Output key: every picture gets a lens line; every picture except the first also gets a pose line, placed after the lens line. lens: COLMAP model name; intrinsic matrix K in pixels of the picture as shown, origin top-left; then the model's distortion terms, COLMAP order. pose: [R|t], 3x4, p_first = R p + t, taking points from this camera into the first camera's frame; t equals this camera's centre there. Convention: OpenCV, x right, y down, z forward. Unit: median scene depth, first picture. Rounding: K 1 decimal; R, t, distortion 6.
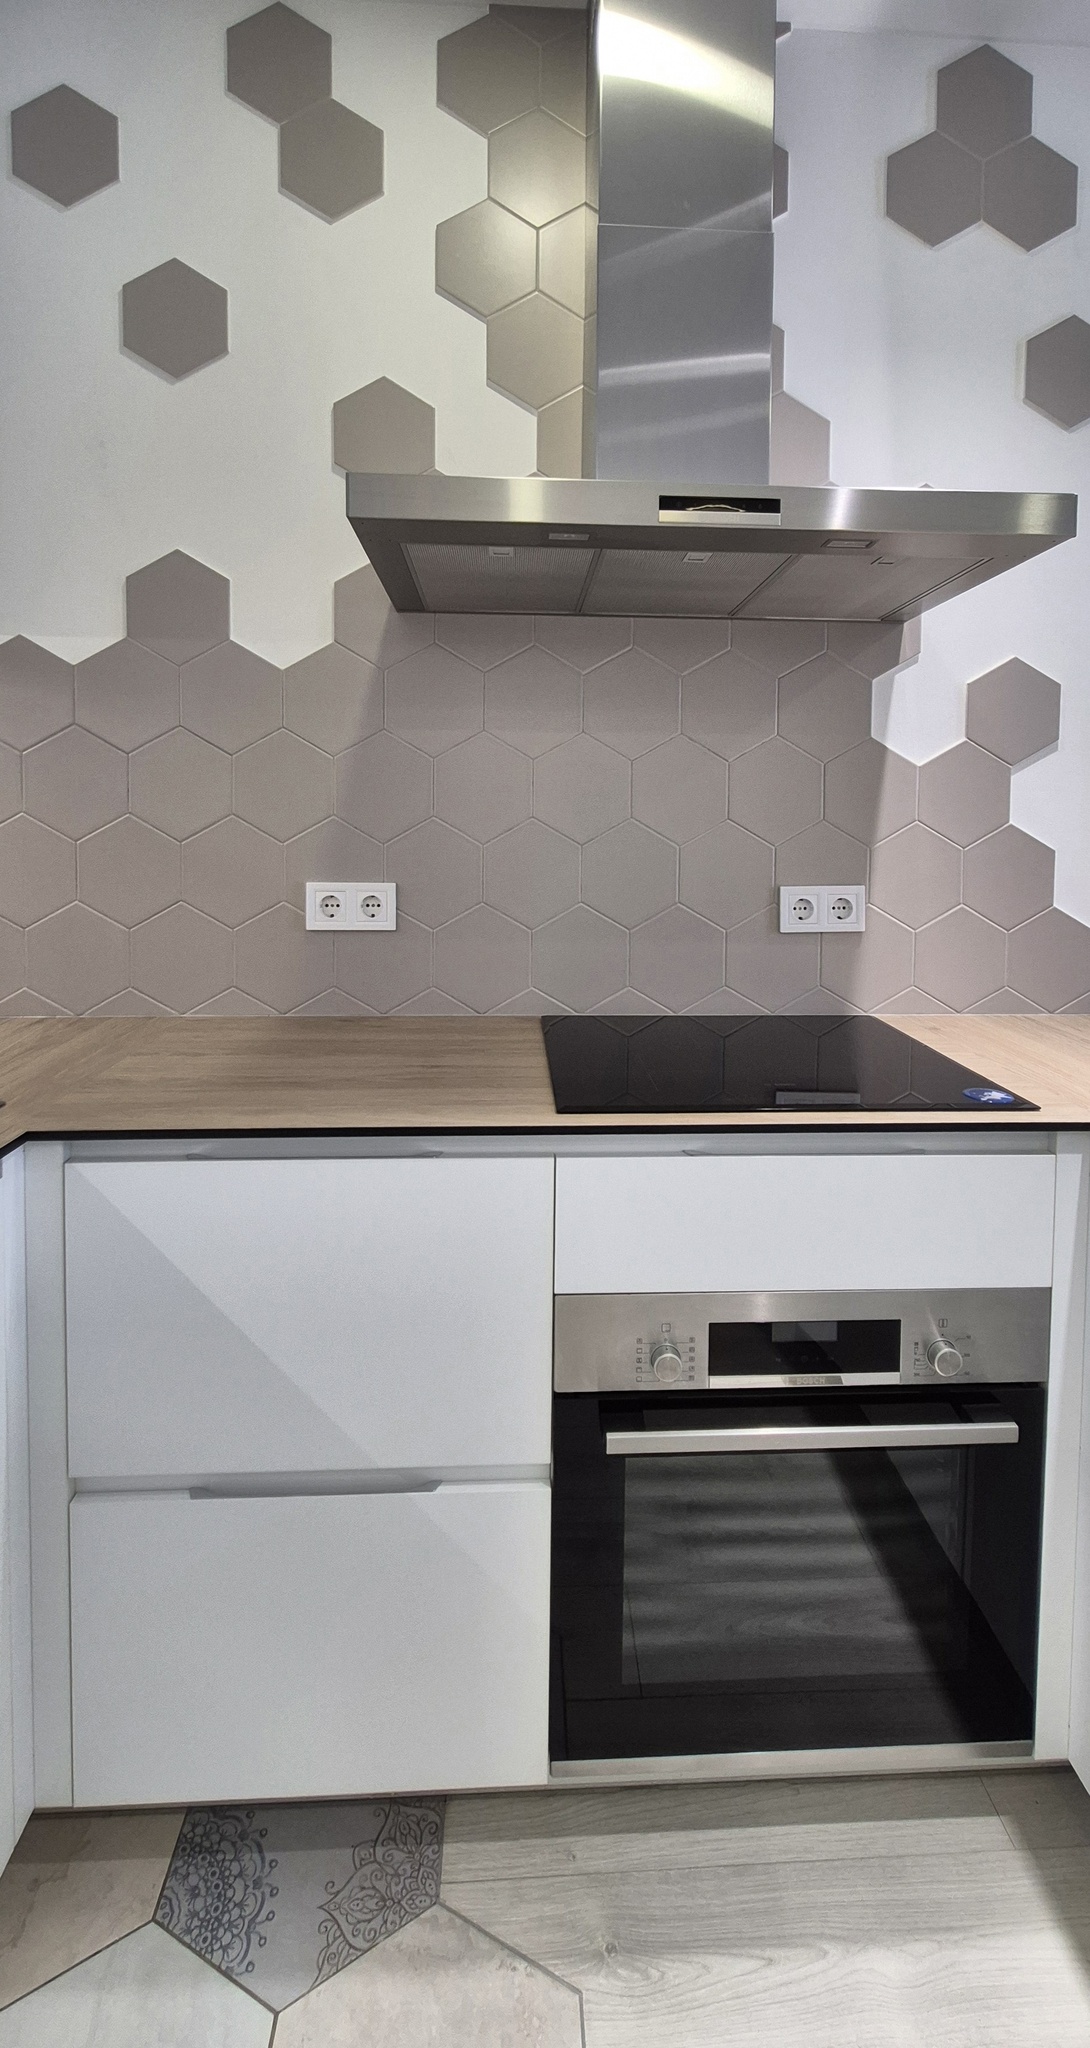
lens RADIAL K [[924.9, 0, 562.2], [0, 924.9, 861.2], [0, 0, 1]] dist [0.008656, -0.002932]
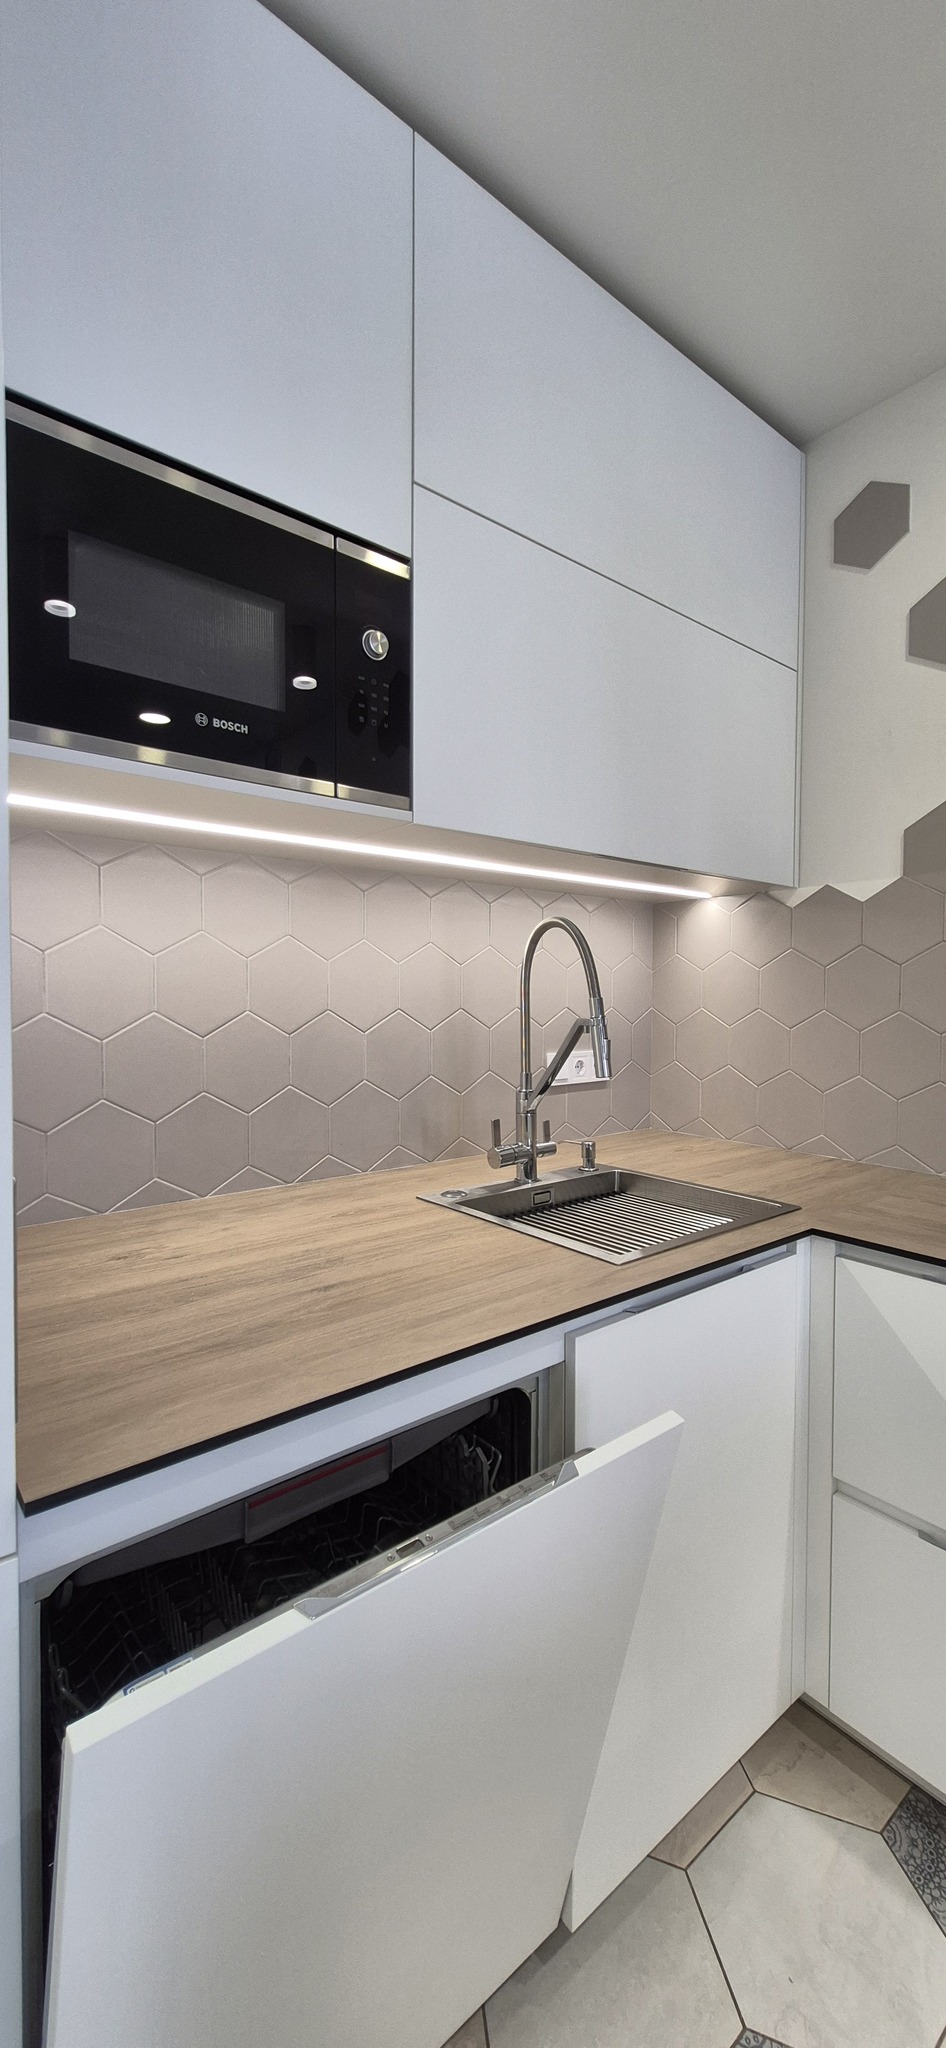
lens RADIAL K [[803.8, 0, 484.4], [0, 803.8, 1020.4], [0, 0, 1]] dist [0.004137, -0.000319]
pose [[0.585564, 0.017021, -0.810447, 0.105723], [-0.036371, 0.999324, -0.005291, -0.011804], [0.809810, 0.032575, 0.585787, -0.132593]]
